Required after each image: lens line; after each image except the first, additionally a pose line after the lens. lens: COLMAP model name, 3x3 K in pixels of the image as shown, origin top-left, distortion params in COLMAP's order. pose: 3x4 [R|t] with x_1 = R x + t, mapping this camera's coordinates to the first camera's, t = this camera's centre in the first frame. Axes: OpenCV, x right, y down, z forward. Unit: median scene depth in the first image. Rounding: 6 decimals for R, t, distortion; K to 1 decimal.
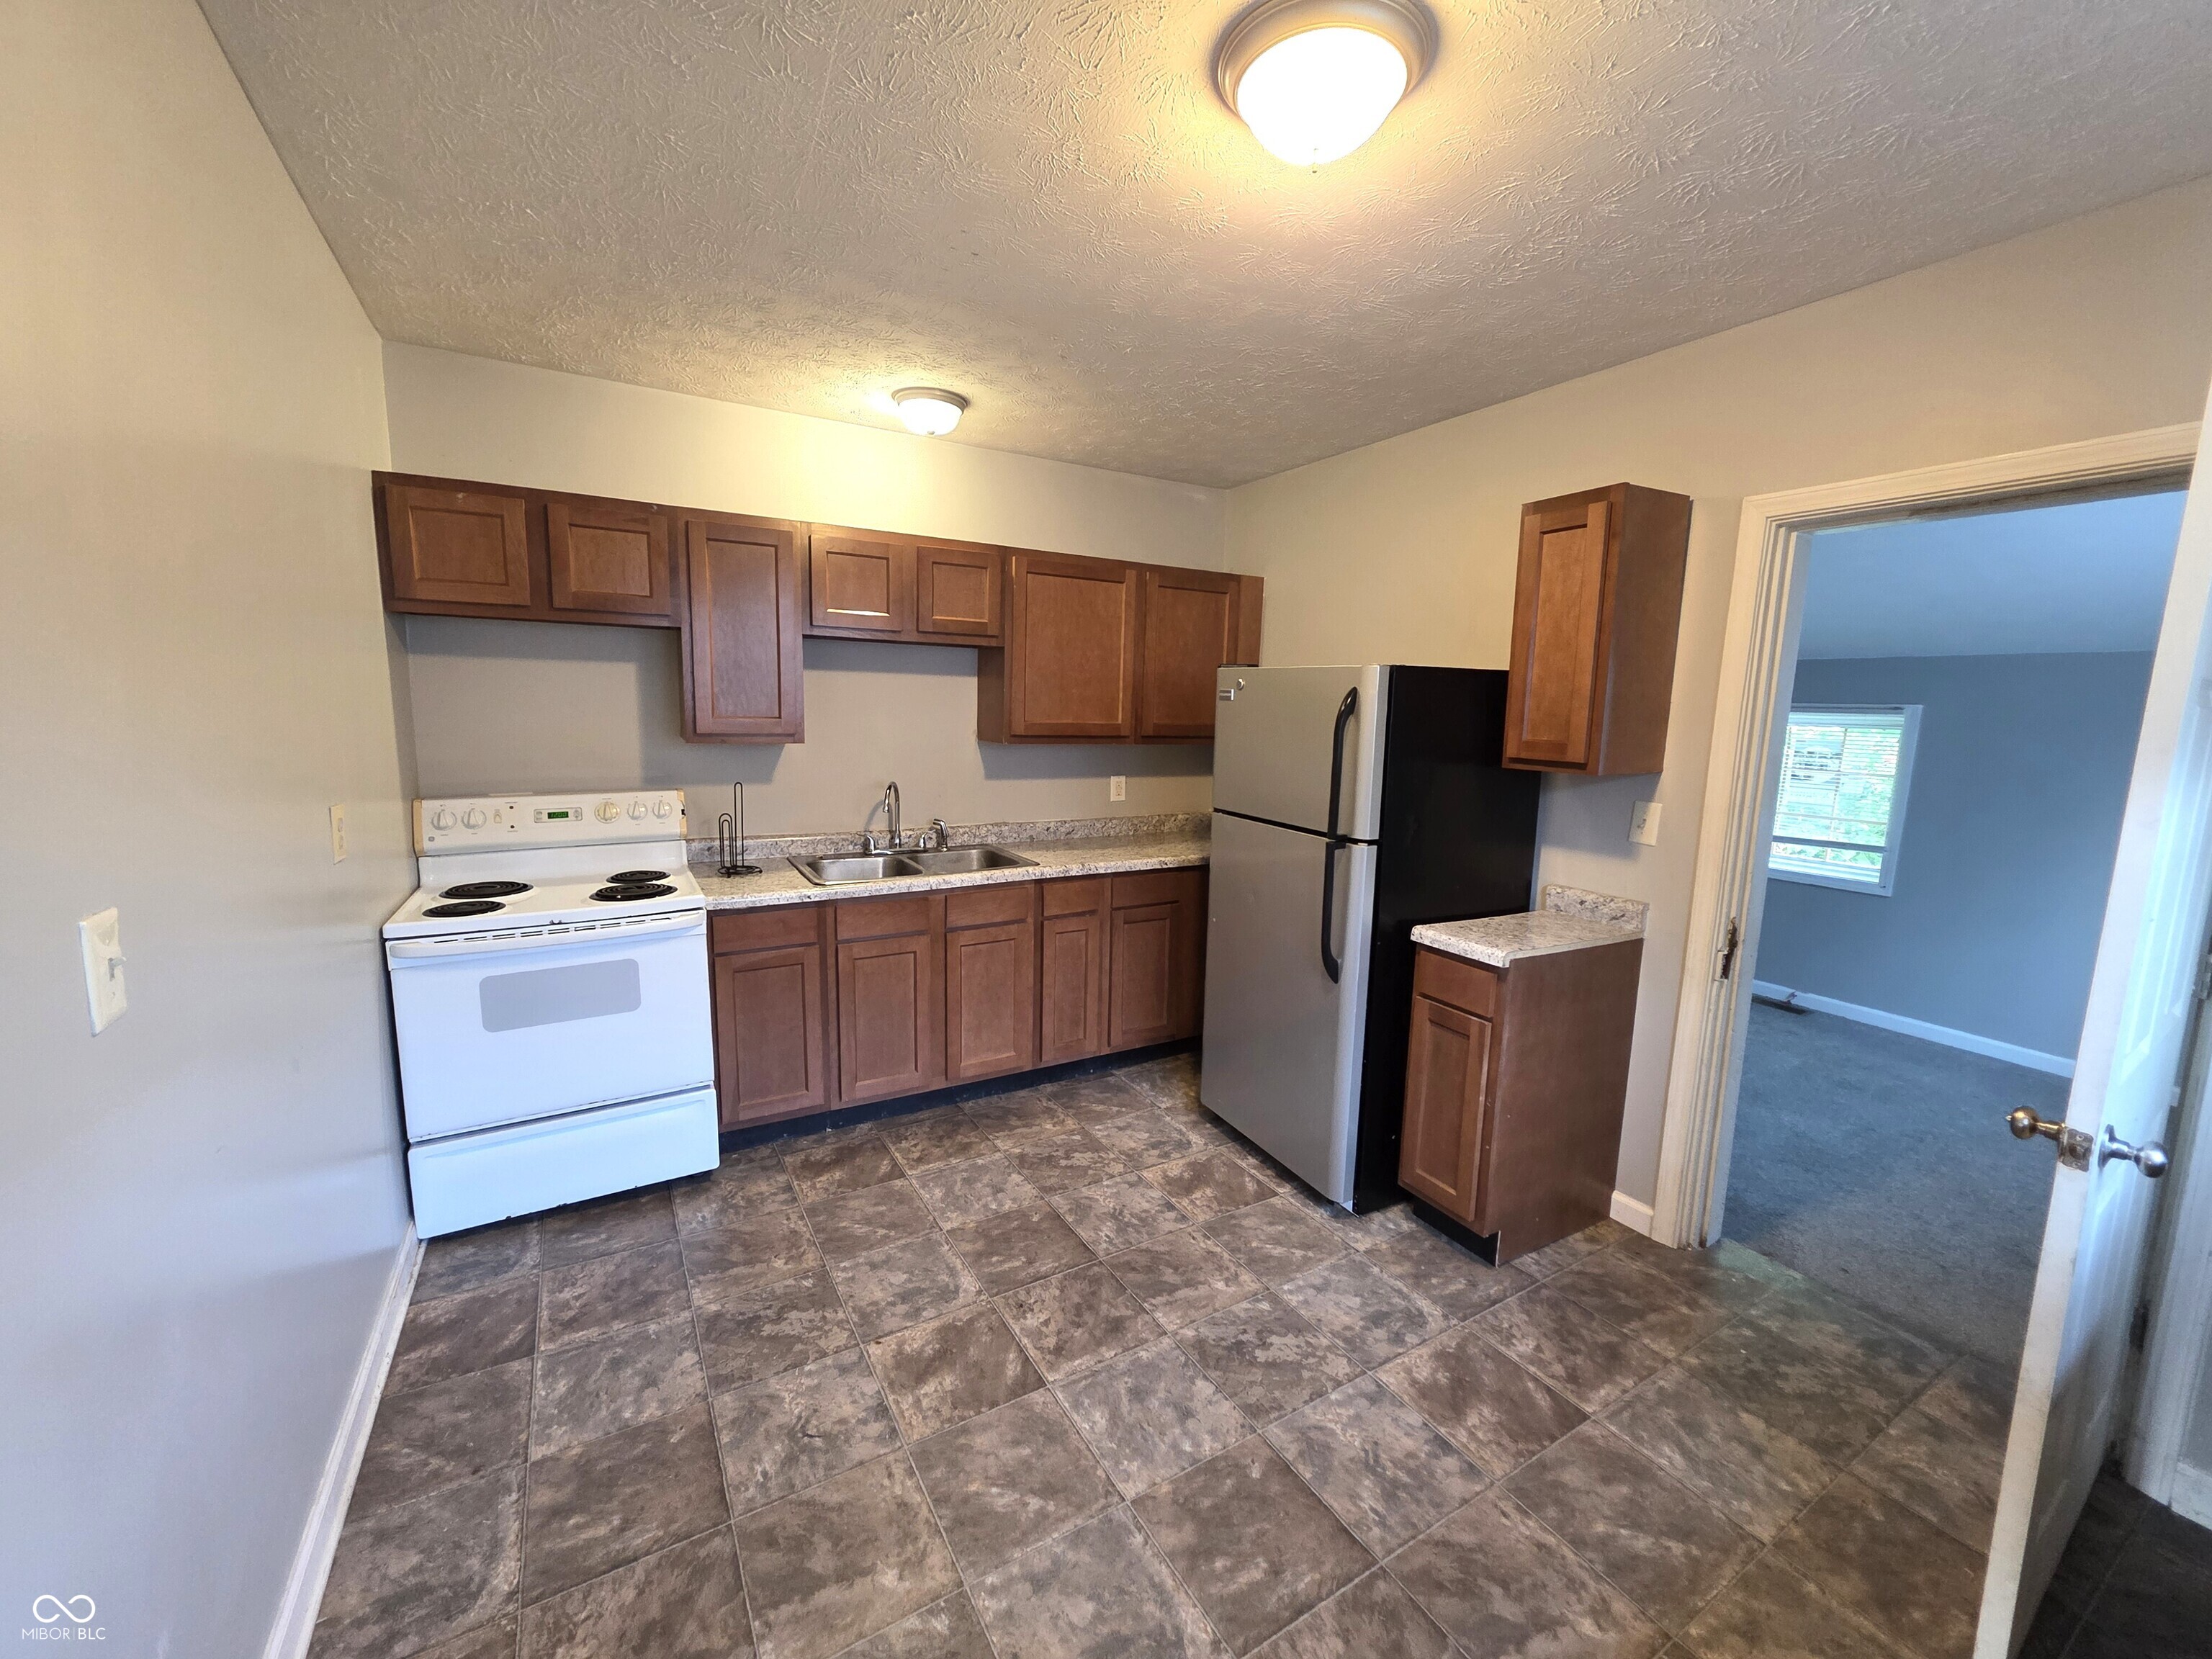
lens RADIAL K [[884.3, 0, 1117.9], [0, 884.3, 827.7], [0, 0, 1]] dist [0.009428, -0.002131]
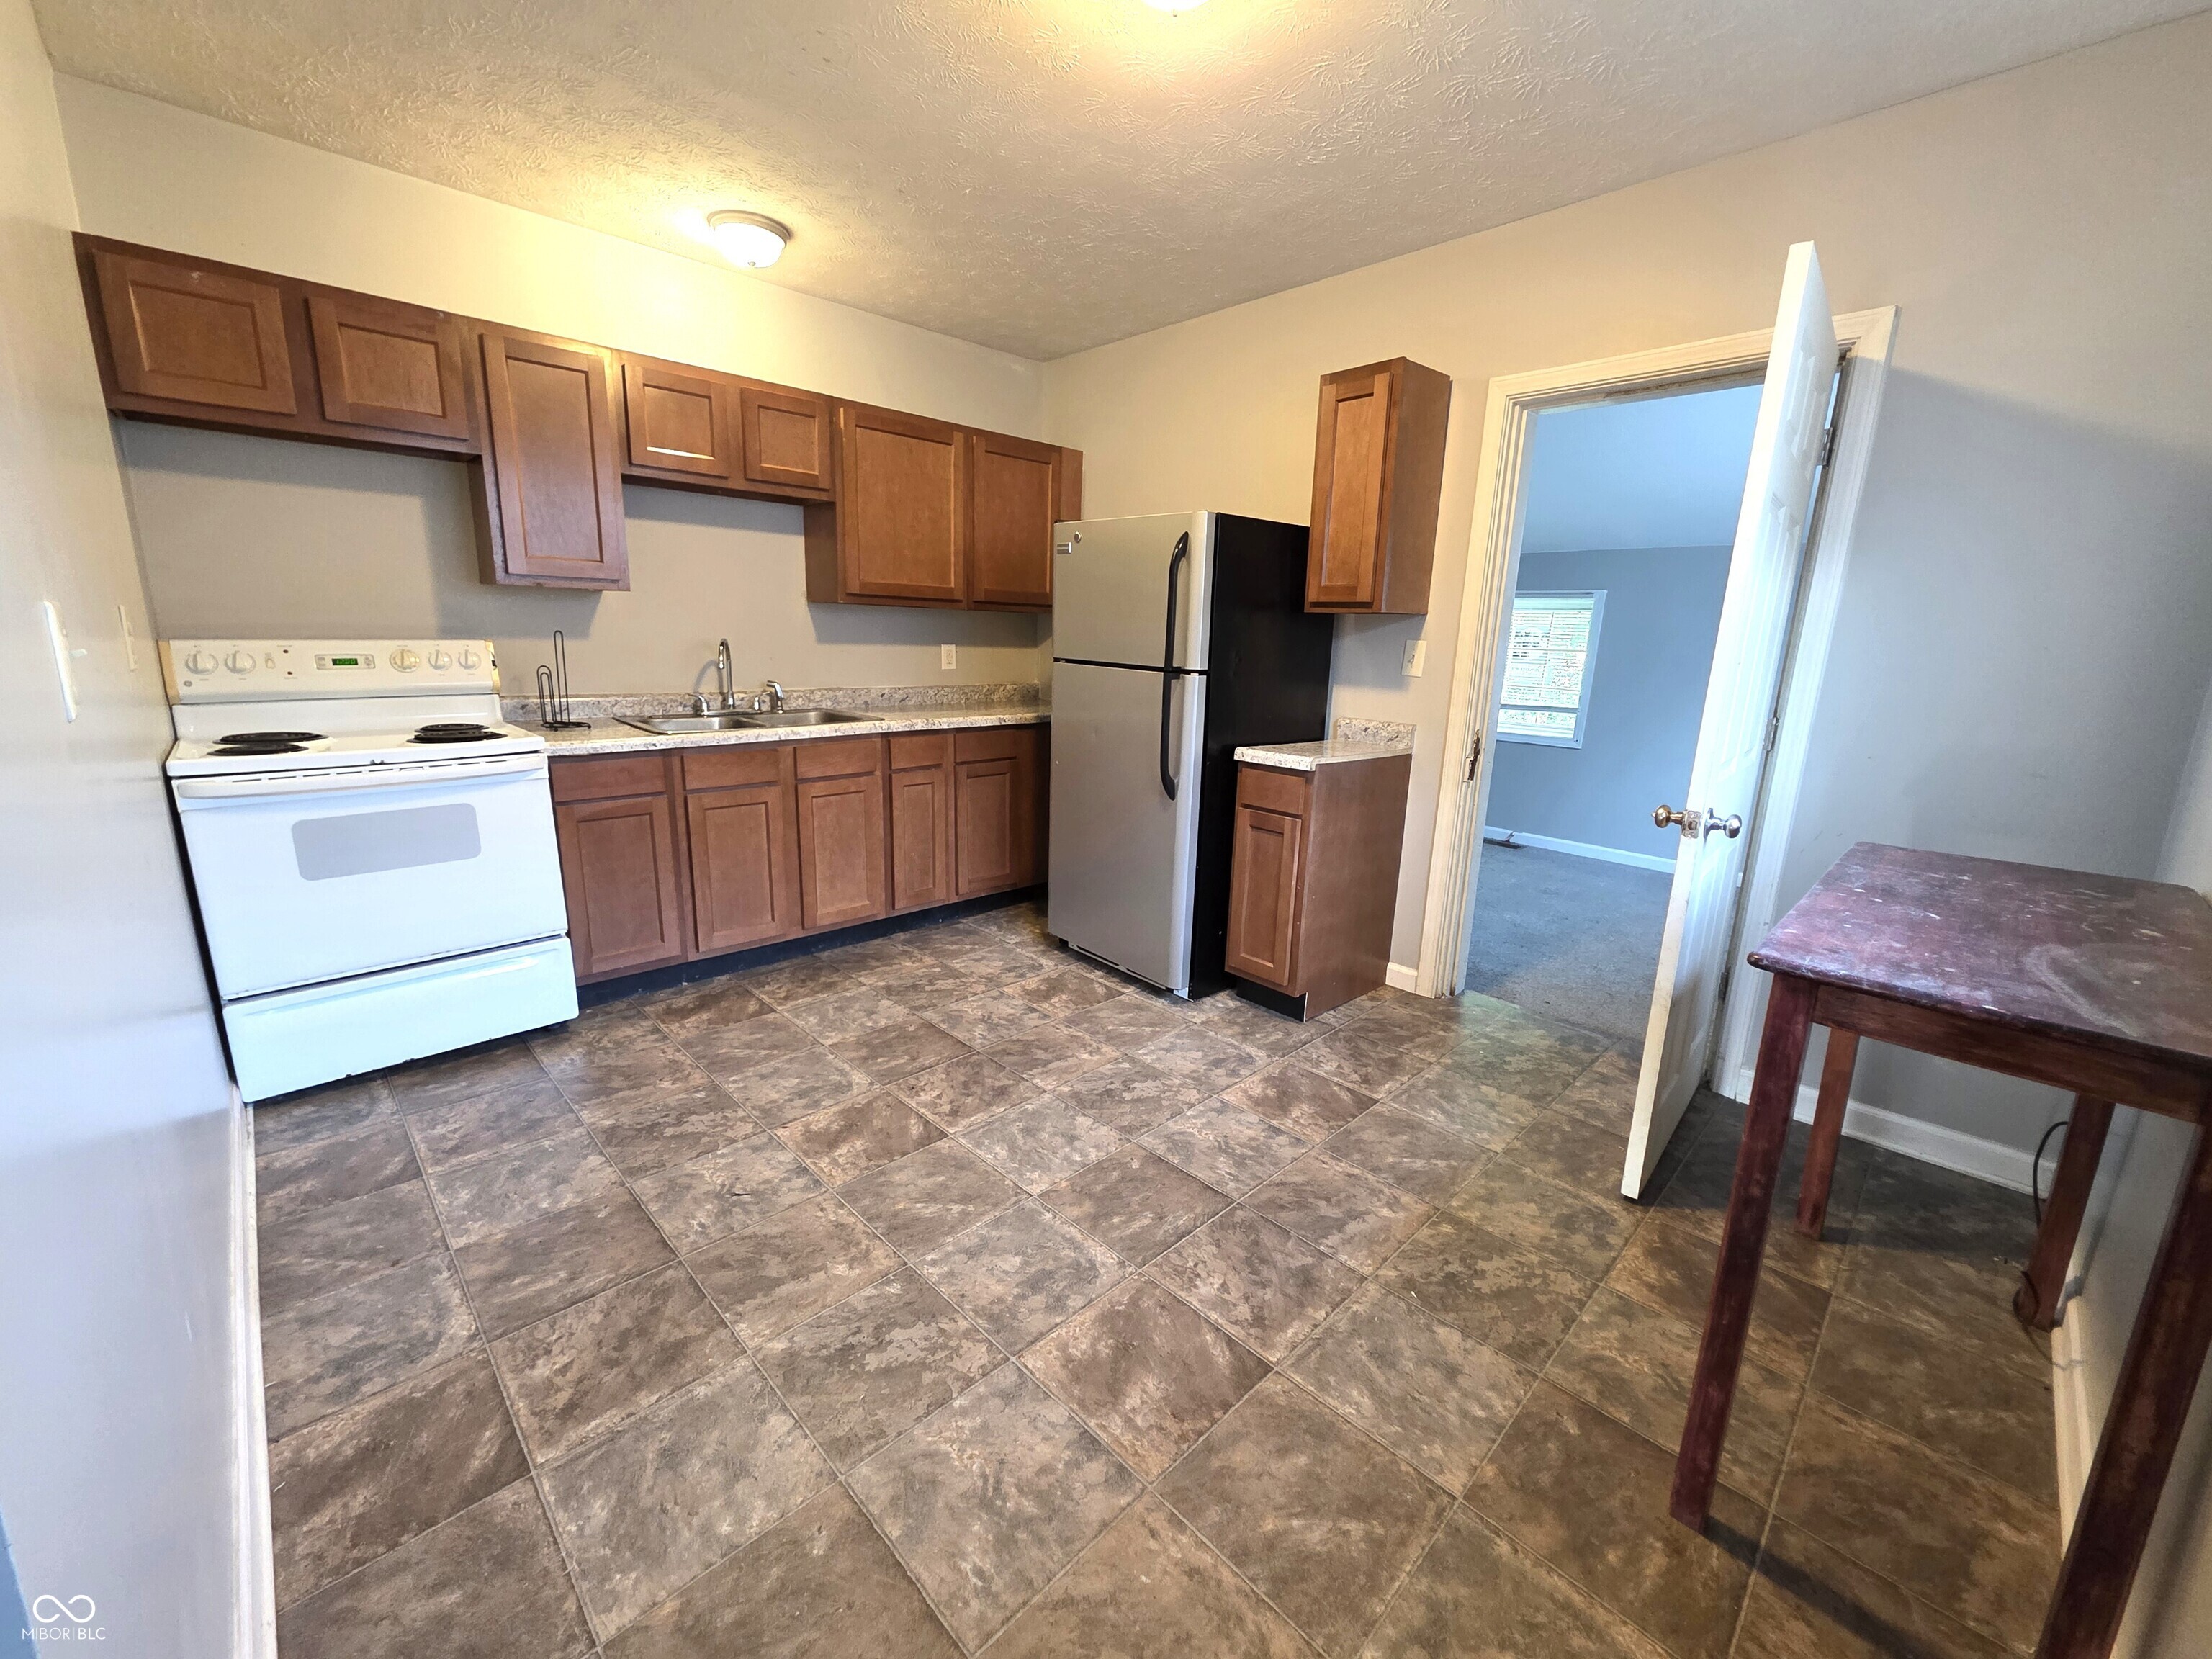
lens RADIAL K [[884.3, 0, 1117.4], [0, 884.3, 828.7], [0, 0, 1]] dist [0.009428, -0.002131]
pose [[0.971690, -0.045626, 0.231812, -0.093260], [0.025586, 0.995727, 0.088731, 0.112026], [-0.234870, -0.080288, 0.968705, -0.098999]]
